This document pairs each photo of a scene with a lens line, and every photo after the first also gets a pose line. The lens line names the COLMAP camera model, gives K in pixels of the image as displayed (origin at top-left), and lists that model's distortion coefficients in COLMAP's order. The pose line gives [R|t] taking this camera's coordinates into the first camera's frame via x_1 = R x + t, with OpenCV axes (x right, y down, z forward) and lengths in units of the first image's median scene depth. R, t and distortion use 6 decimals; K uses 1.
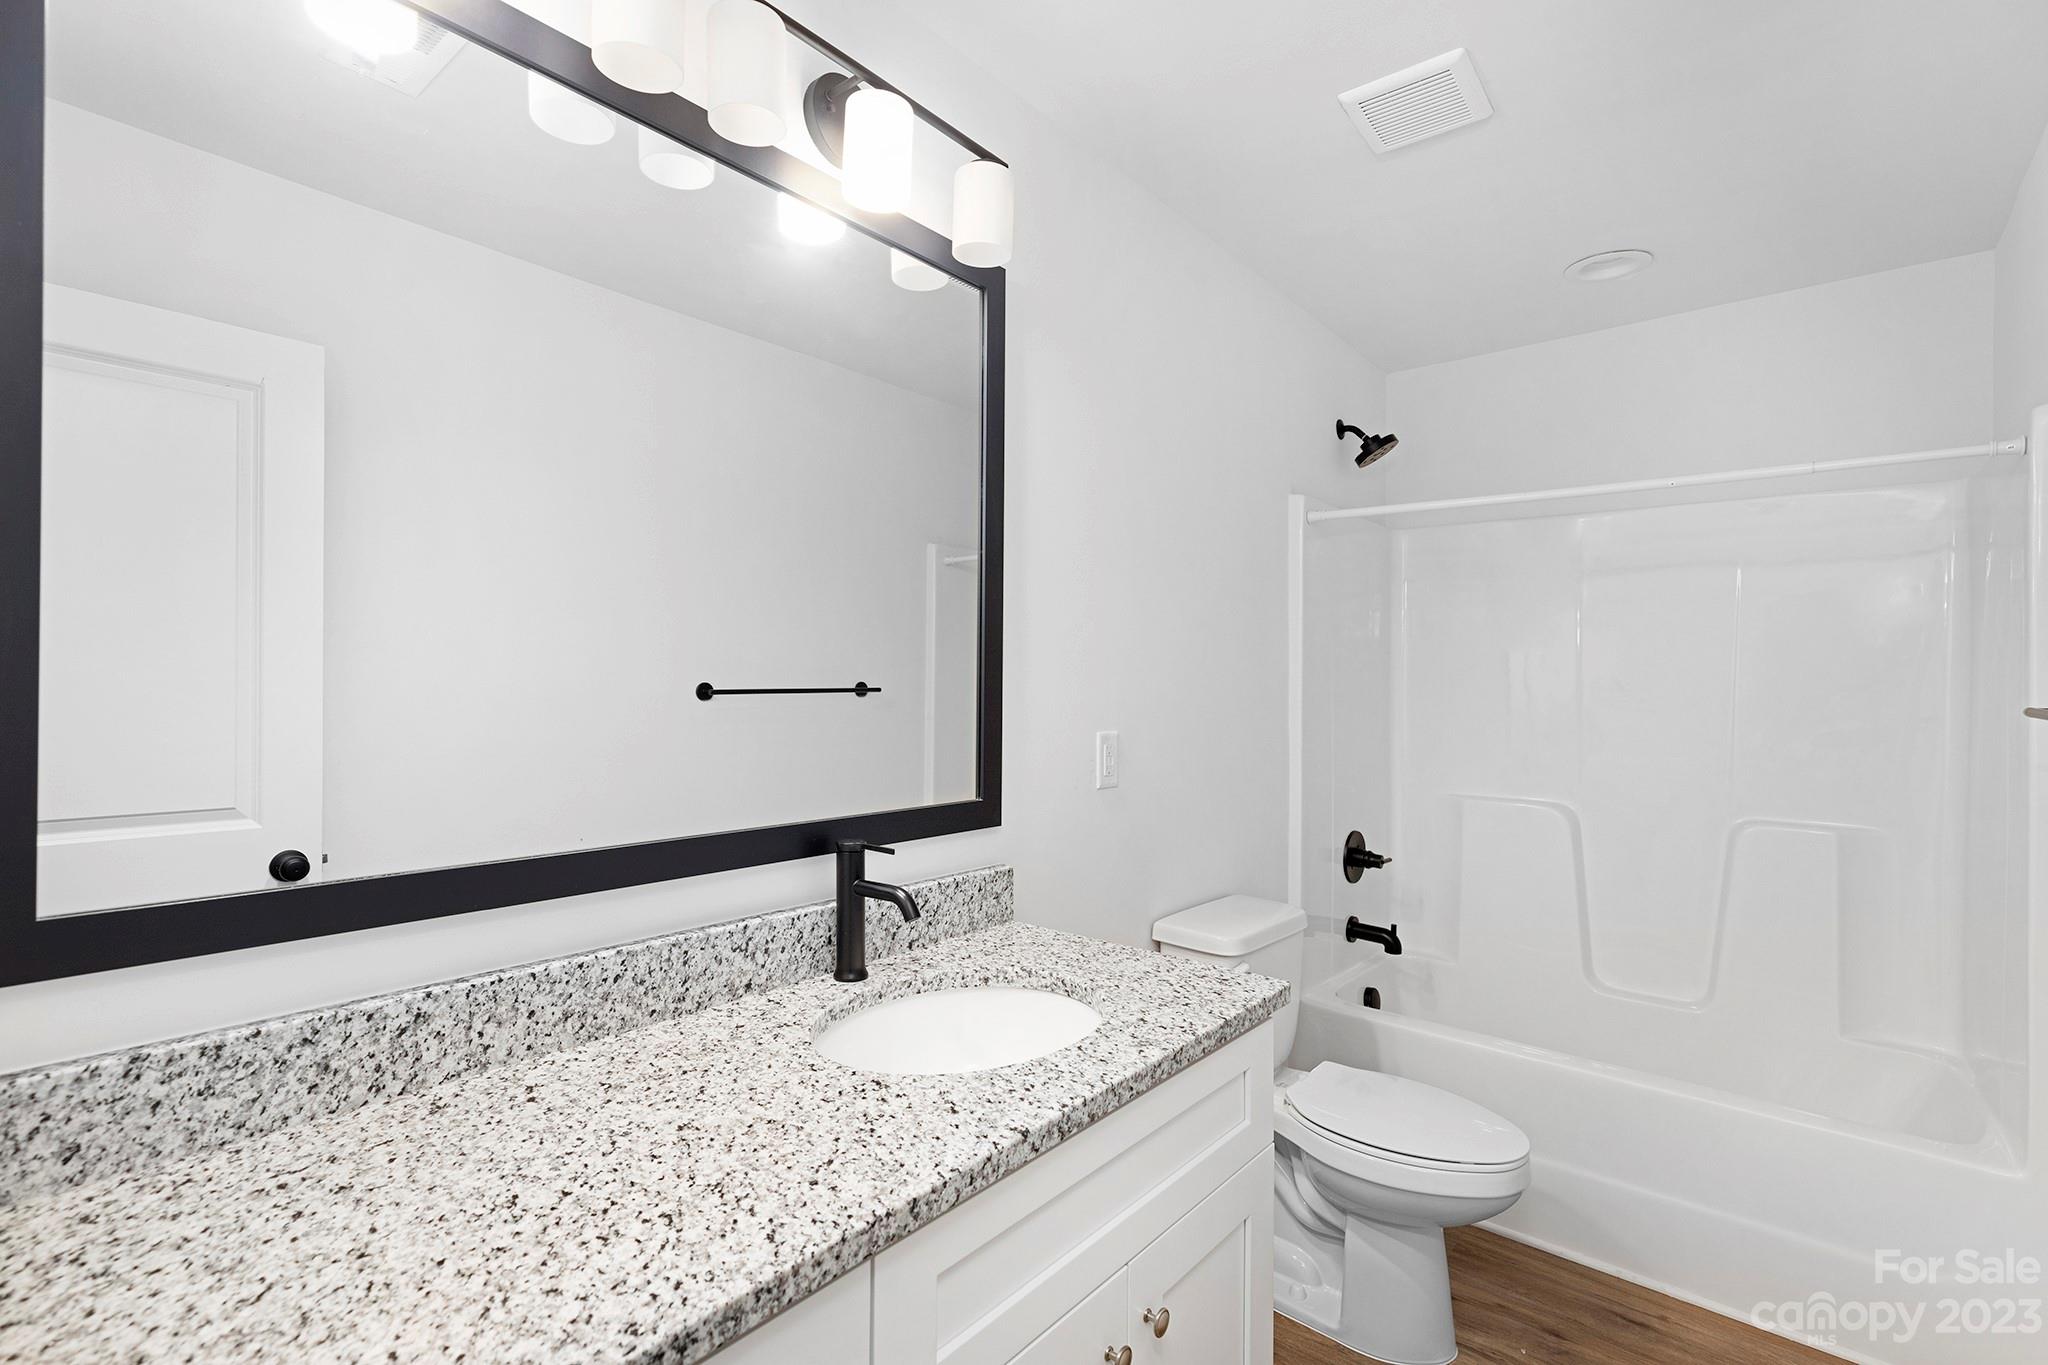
lens RADIAL K [[933.1, 0, 1066.3], [0, 933.1, 677.1], [0, 0, 1]] dist [0.003773, -0.000582]
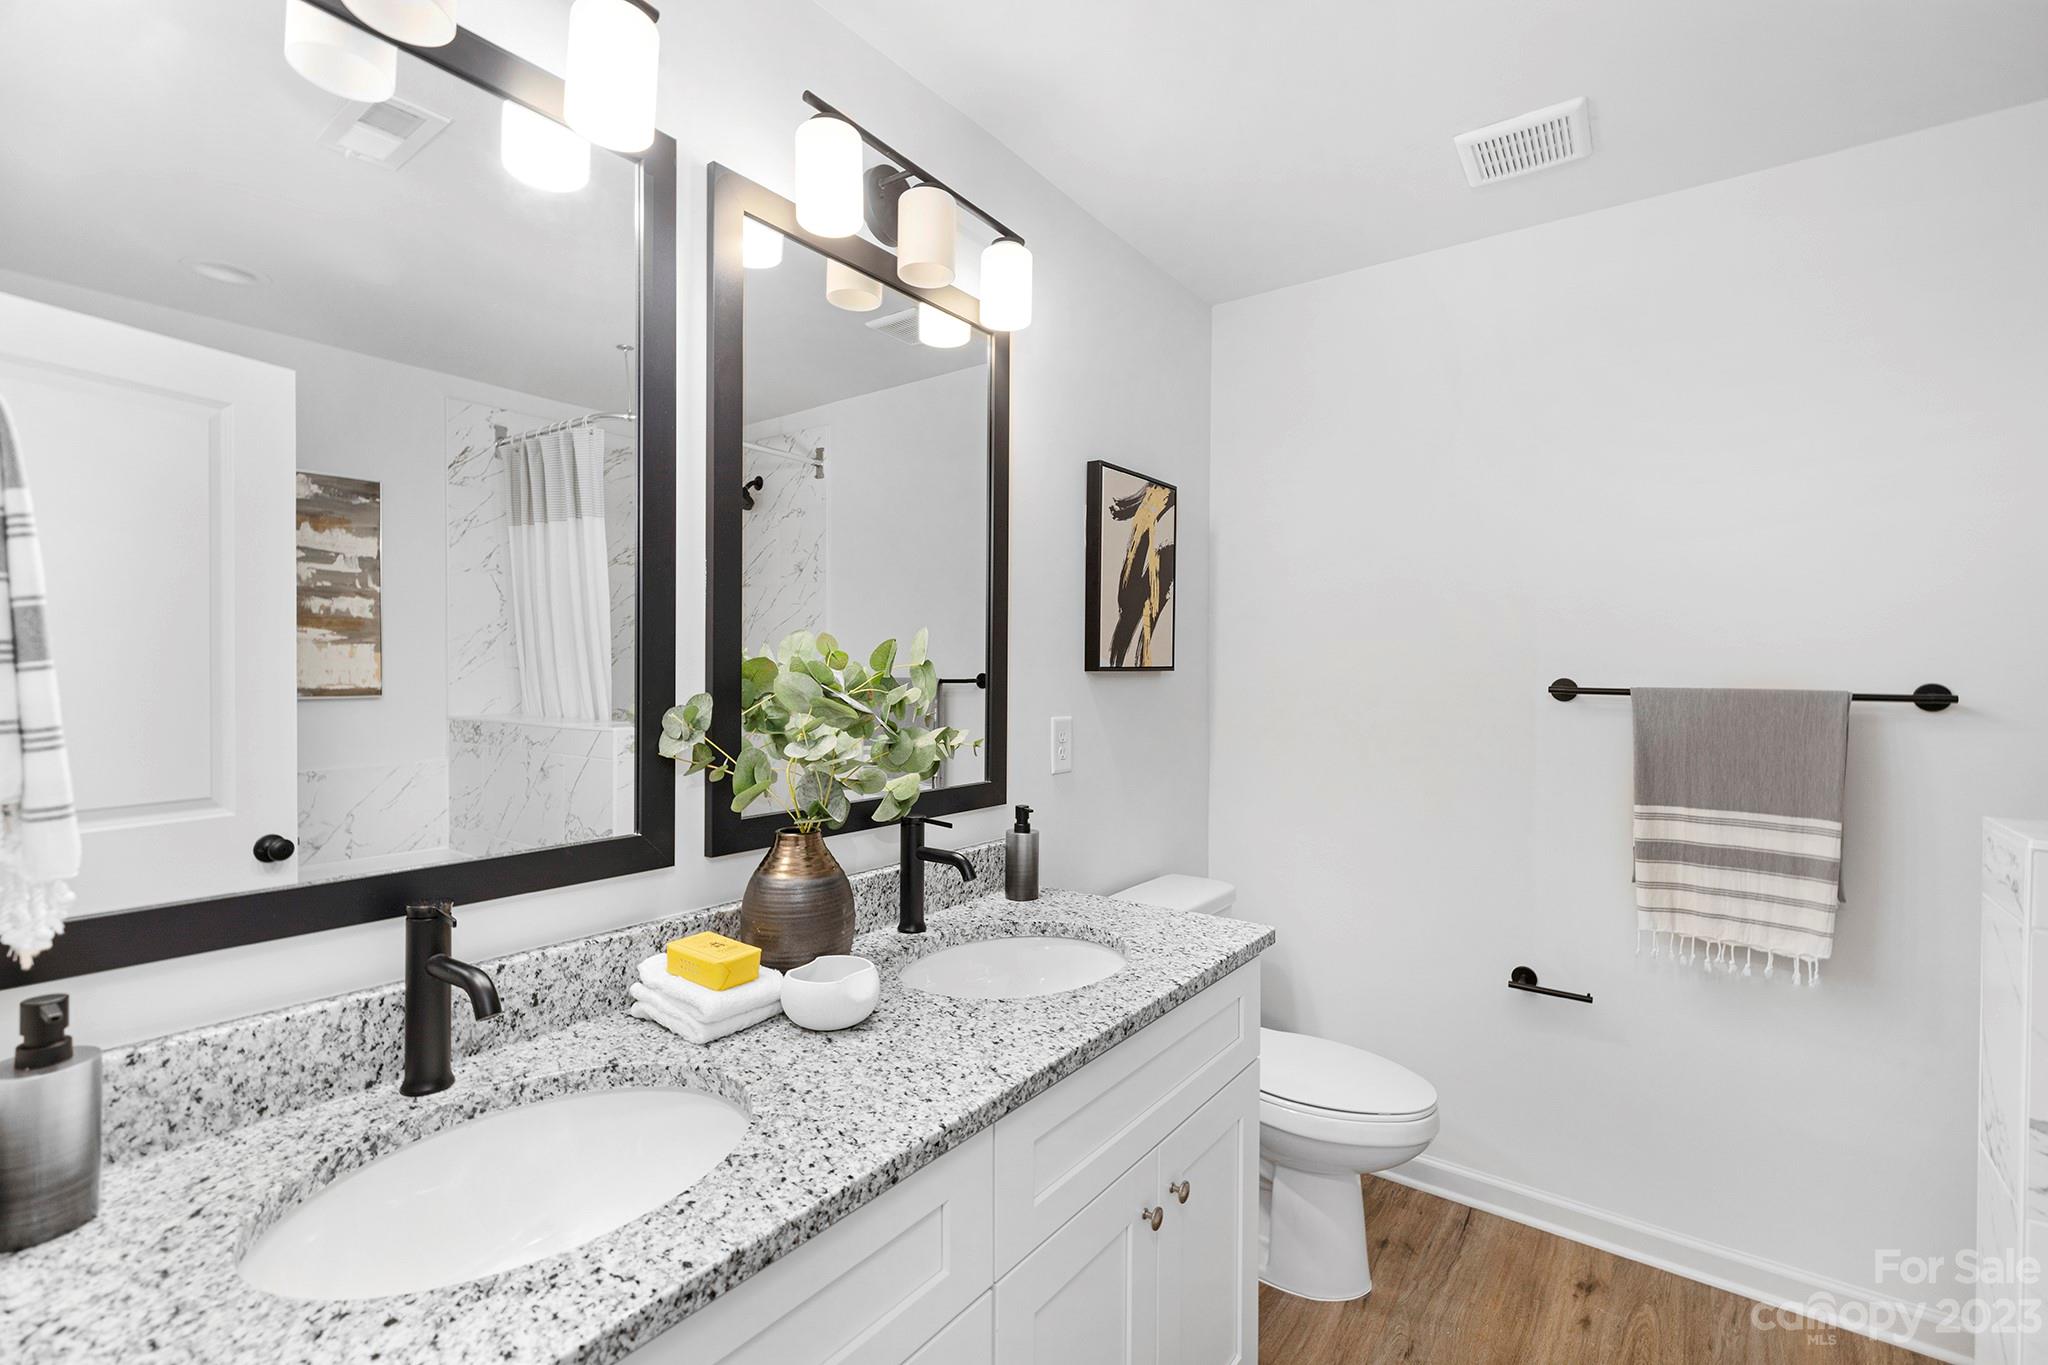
lens RADIAL K [[933.1, 0, 1020.0], [0, 933.1, 683.1], [0, 0, 1]] dist [0.003773, -0.000582]
pose [[0.998296, -0.017023, 0.055812, -0.155852], [0.016251, 0.999766, 0.014249, -0.007598], [-0.056041, -0.013318, 0.998340, -0.197302]]
